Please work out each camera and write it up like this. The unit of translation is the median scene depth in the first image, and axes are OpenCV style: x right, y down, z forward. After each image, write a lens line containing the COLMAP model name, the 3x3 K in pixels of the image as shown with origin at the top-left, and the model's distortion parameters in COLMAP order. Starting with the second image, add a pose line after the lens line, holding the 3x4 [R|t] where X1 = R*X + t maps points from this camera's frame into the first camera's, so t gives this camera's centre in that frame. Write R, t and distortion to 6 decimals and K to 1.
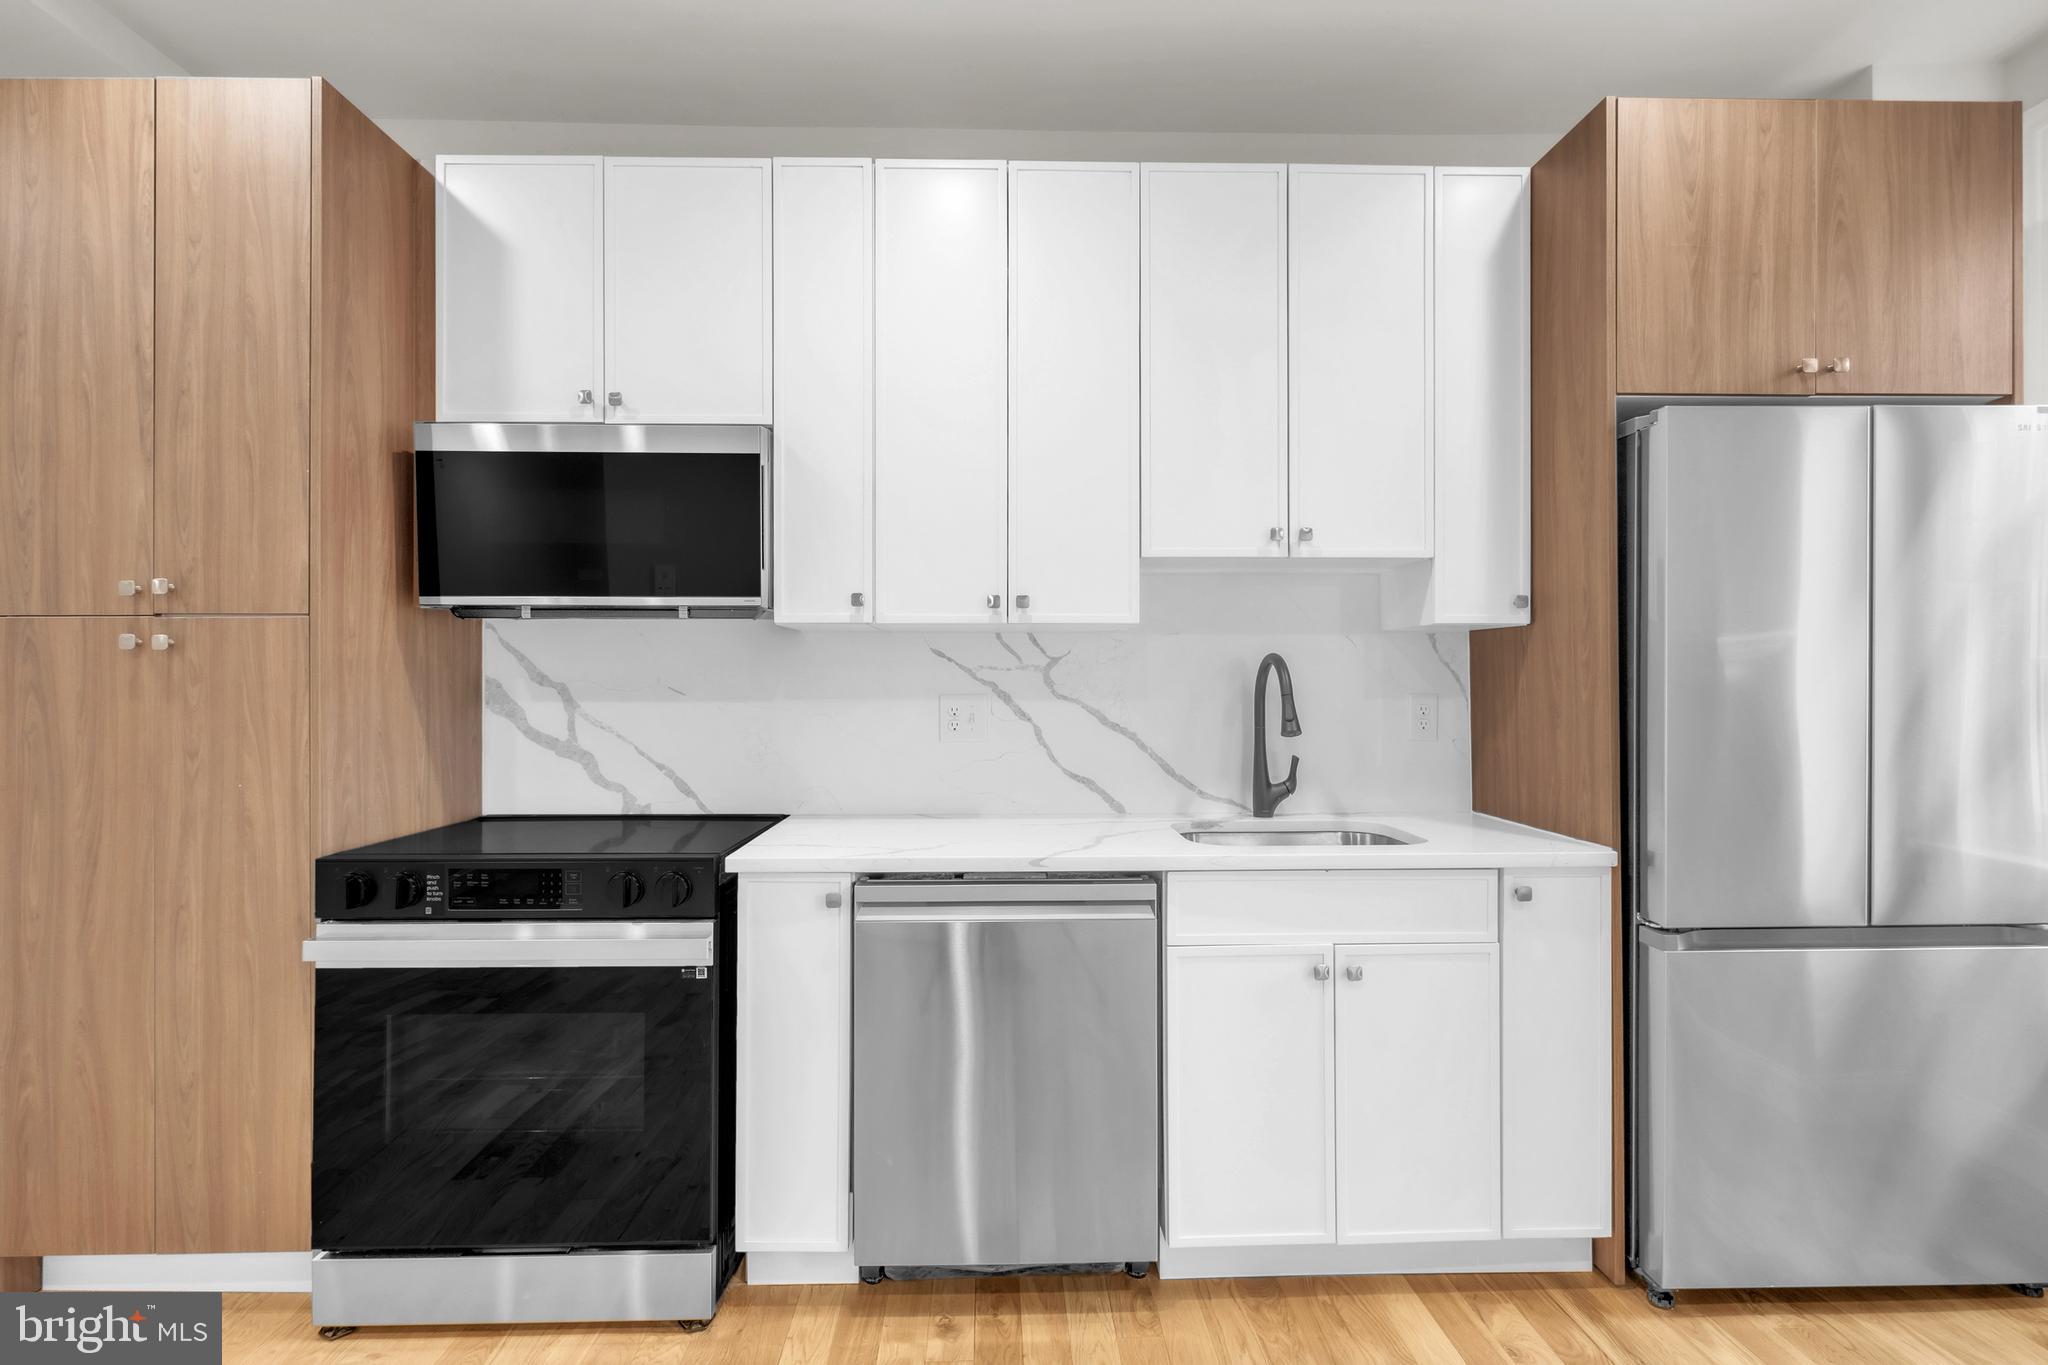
lens RADIAL K [[954.7, 0, 1024.0], [0, 954.7, 682.5], [0, 0, 1]] dist [-0.013403, -0.000031]
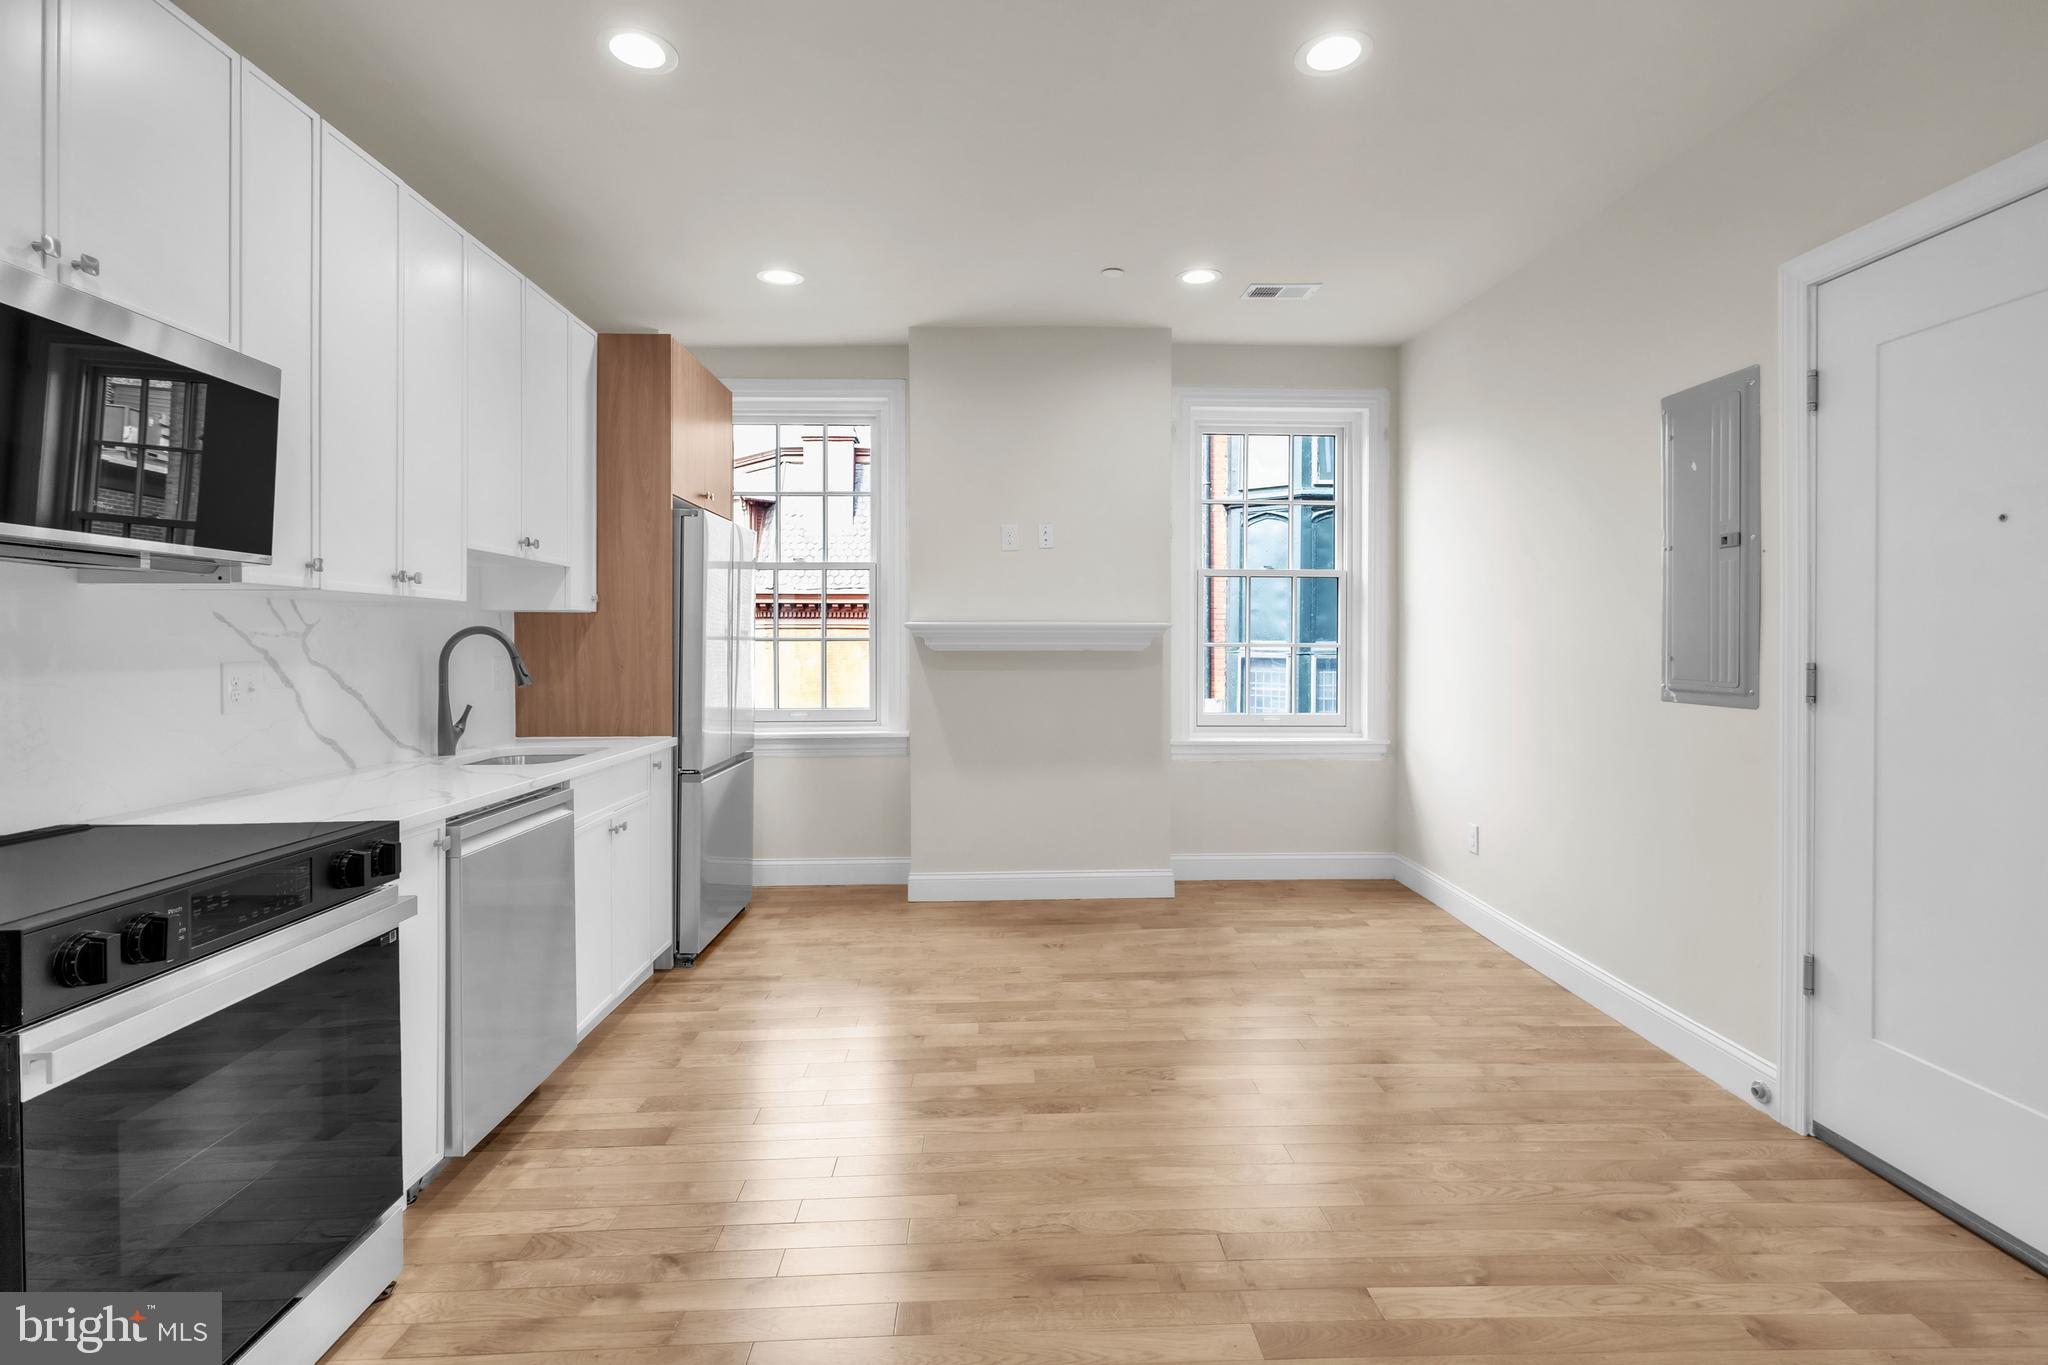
lens RADIAL K [[925.1, 0, 1022.0], [0, 925.1, 642.0], [0, 0, 1]] dist [-0.000668, -0.000246]
pose [[0.006837, 0.002823, 0.999973, -1.103761], [0.003198, 0.999991, -0.002845, -0.002619], [-0.999972, 0.003217, 0.006828, 0.267840]]
